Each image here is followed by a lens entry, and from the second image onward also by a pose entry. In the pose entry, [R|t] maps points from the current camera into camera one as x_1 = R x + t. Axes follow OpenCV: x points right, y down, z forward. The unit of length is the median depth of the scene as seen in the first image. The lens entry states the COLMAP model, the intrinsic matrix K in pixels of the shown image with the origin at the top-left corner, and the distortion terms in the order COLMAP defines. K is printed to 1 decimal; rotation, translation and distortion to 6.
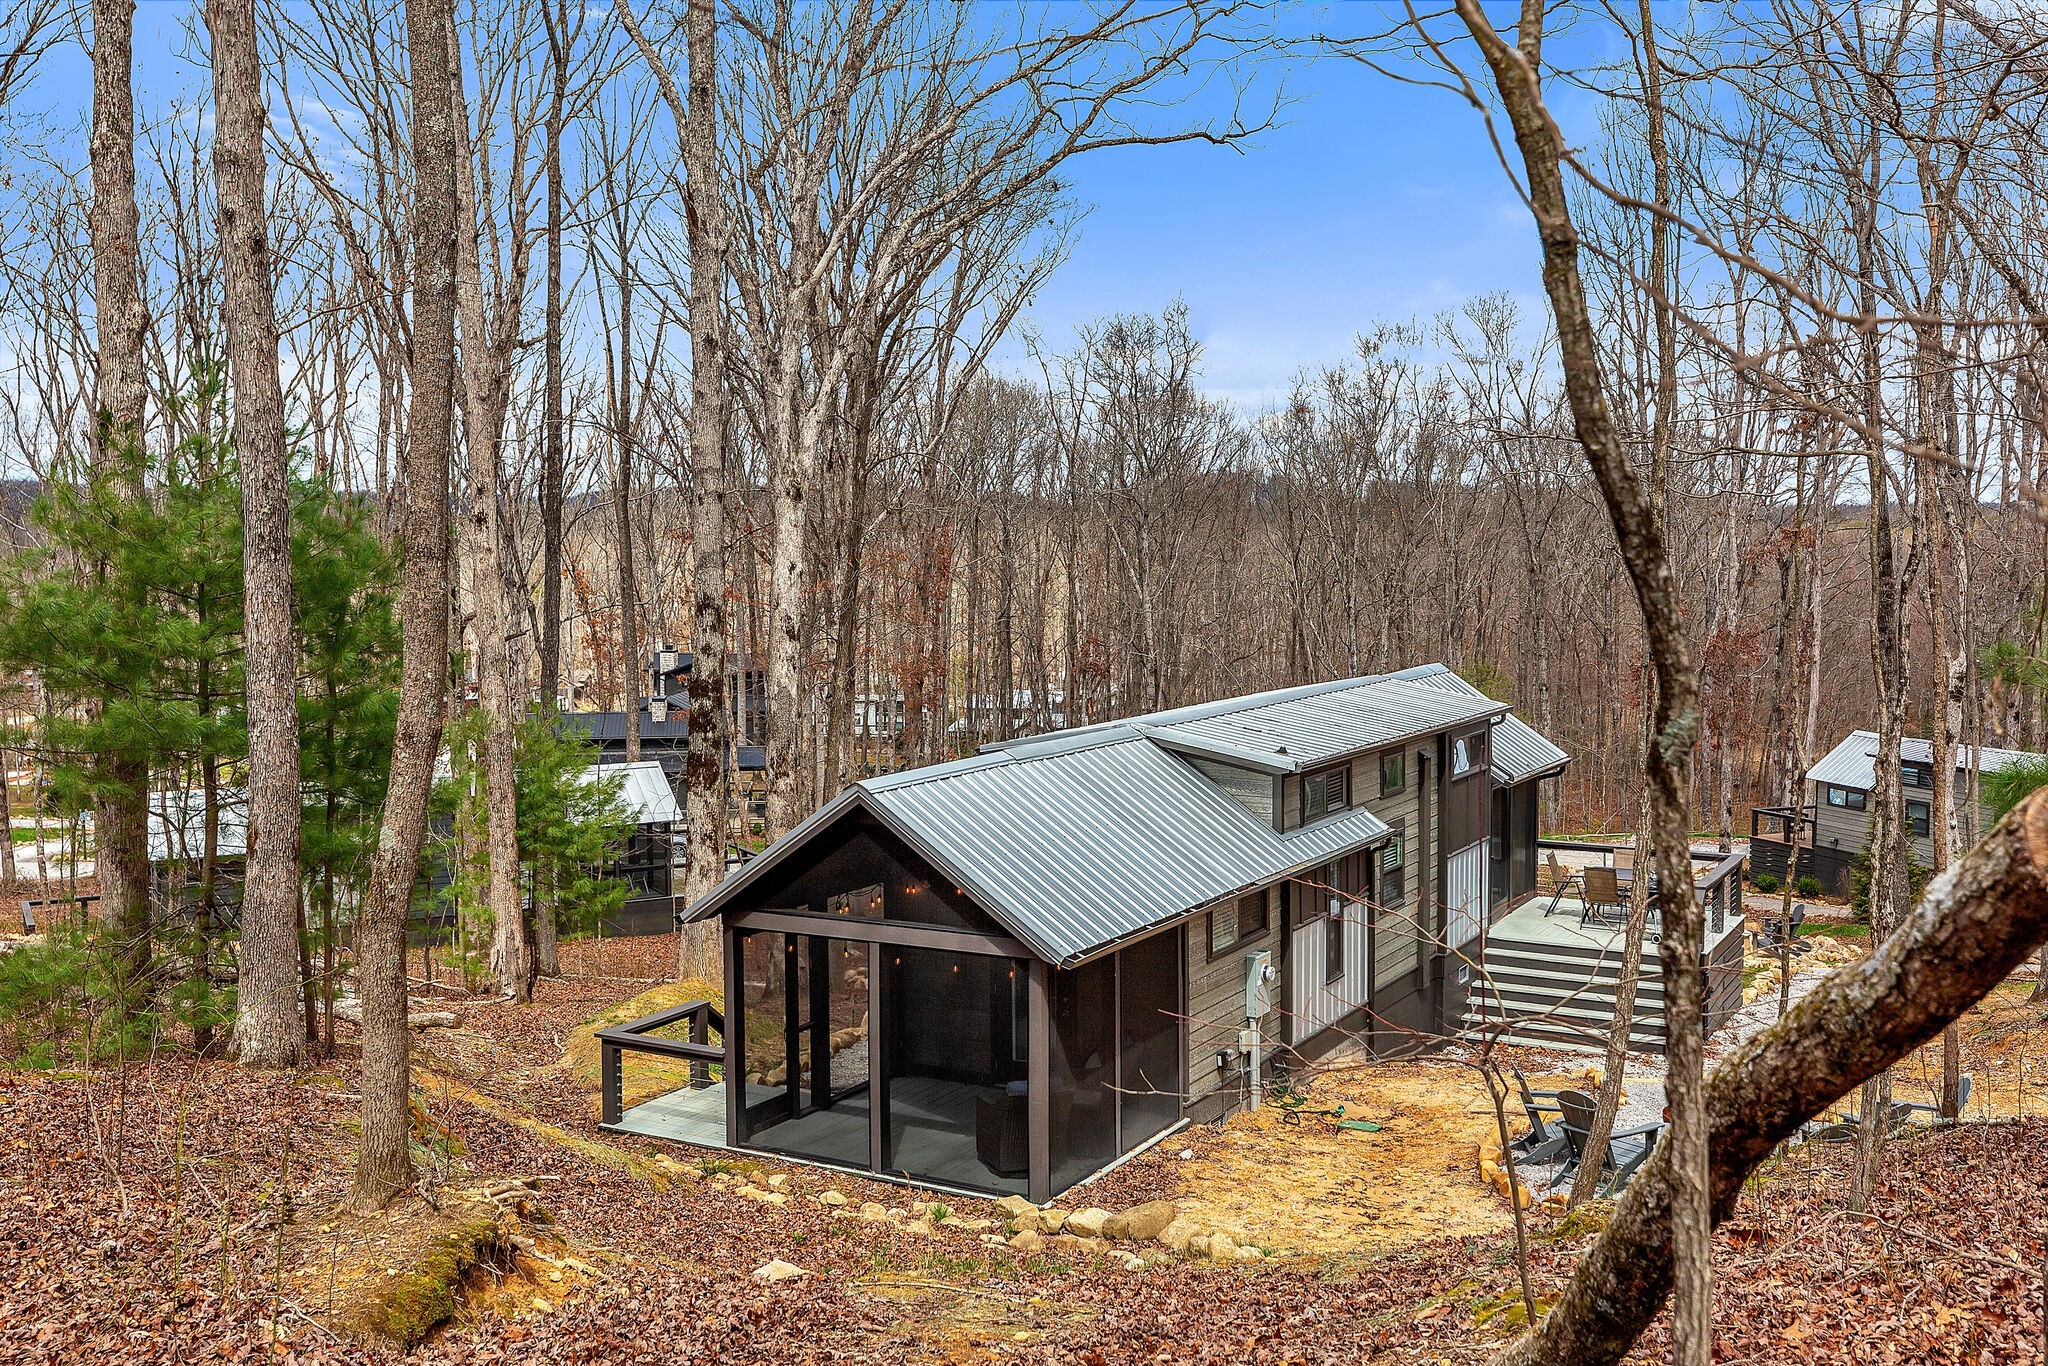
lens RADIAL K [[1660.5, 0, 1024.0], [0, 1660.5, 683.0], [0, 0, 1]] dist [0.004709, 0.002035]
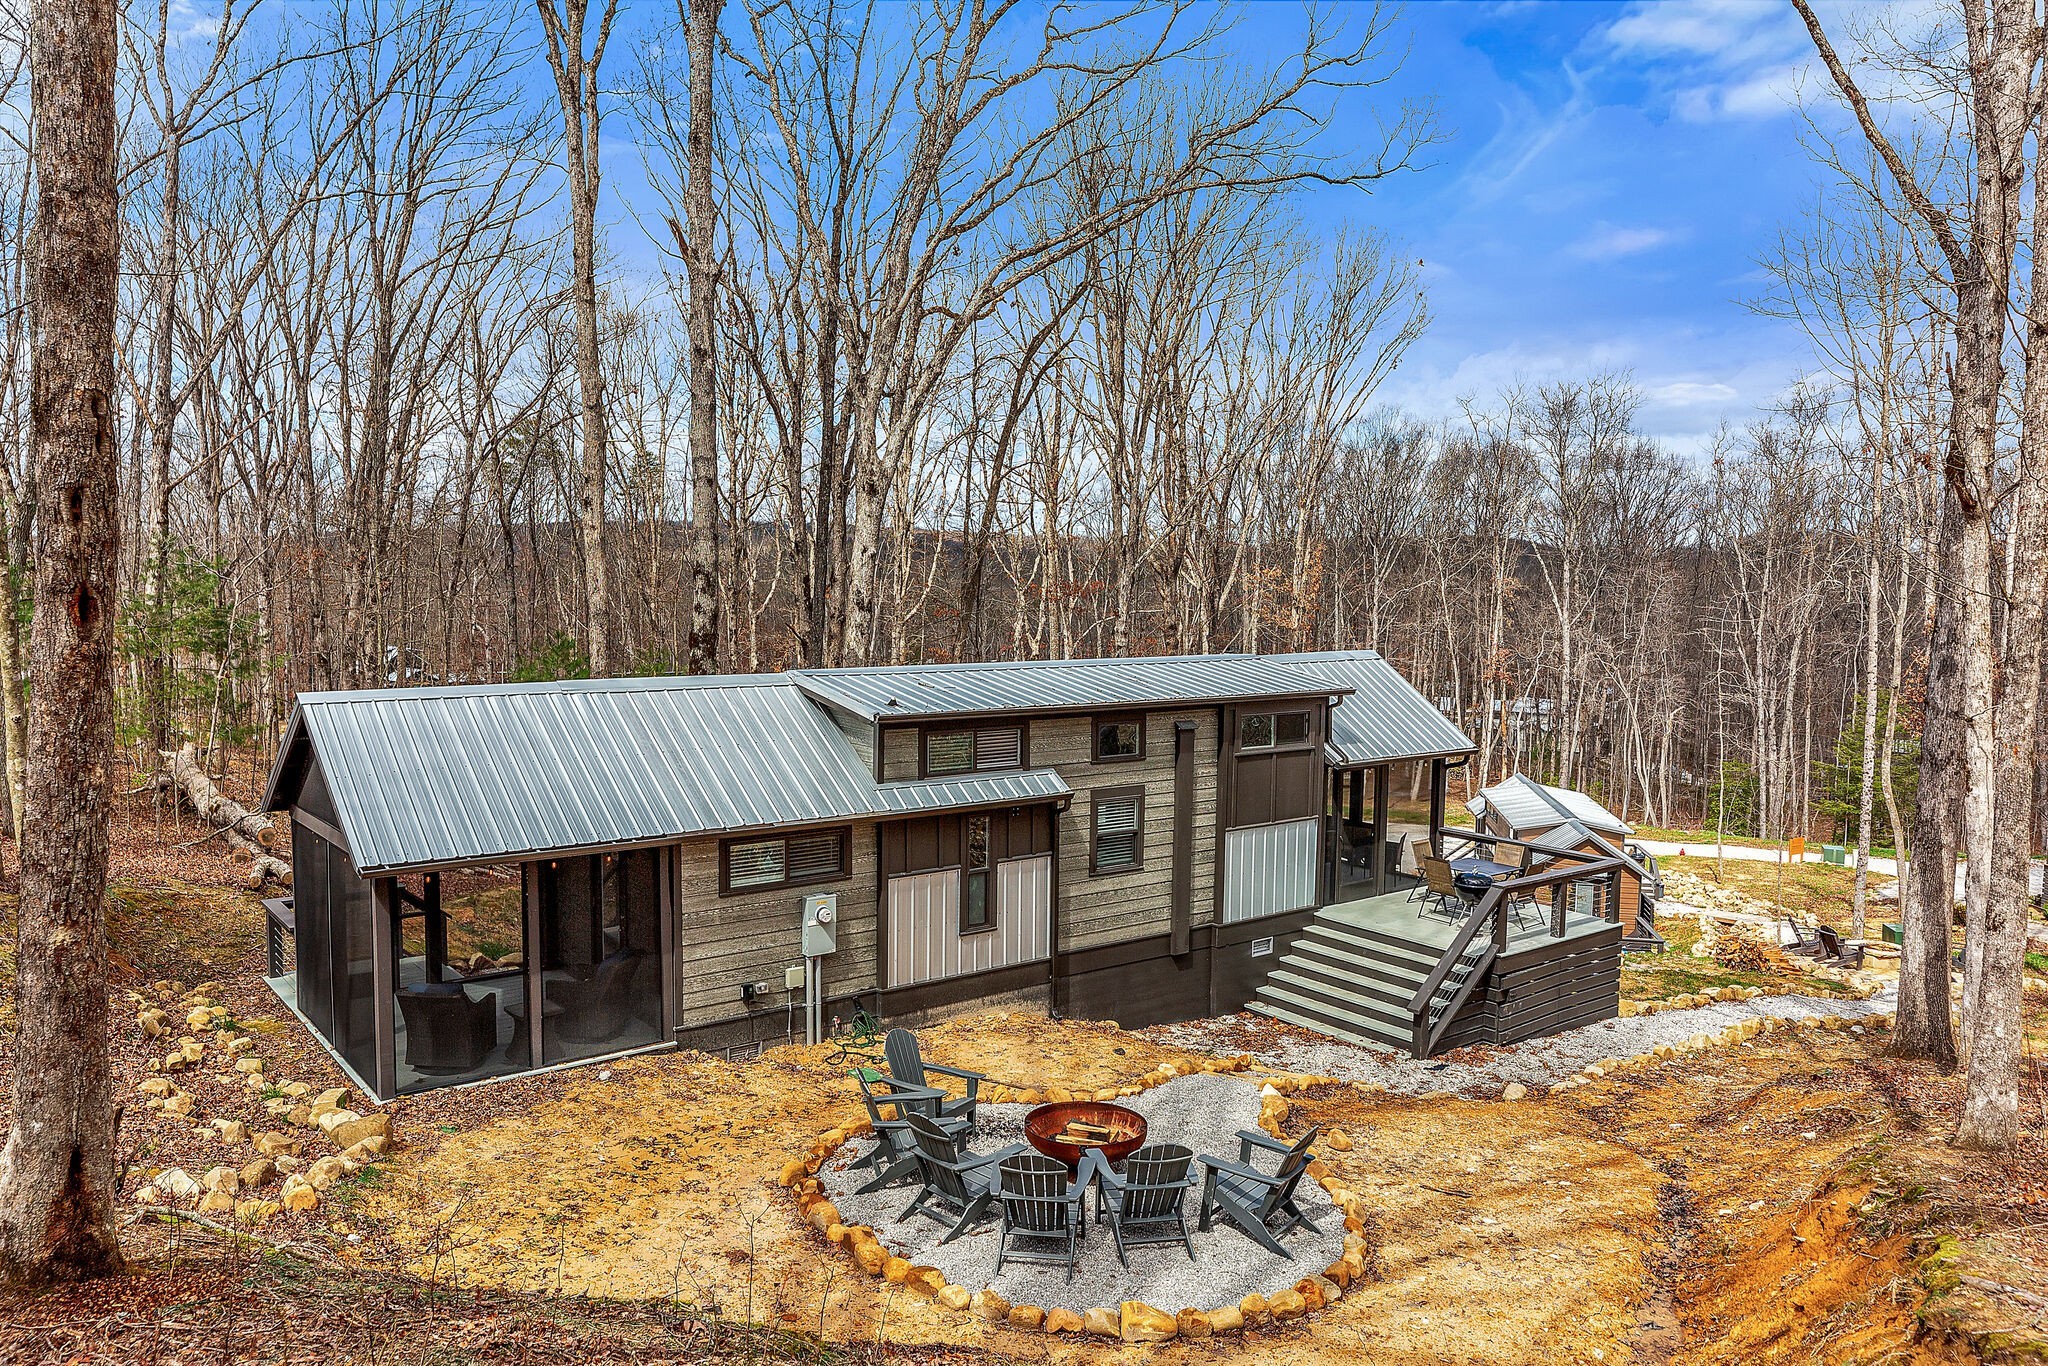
lens RADIAL K [[1287.5, 0, 1024.0], [0, 1287.5, 683.0], [0, 0, 1]] dist [0.003908, 0.001549]
pose [[0.936568, 0.049808, -0.346928, 0.462281], [-0.049378, 0.998729, 0.010088, 0.017114], [0.346989, 0.007683, 0.937838, 0.264357]]
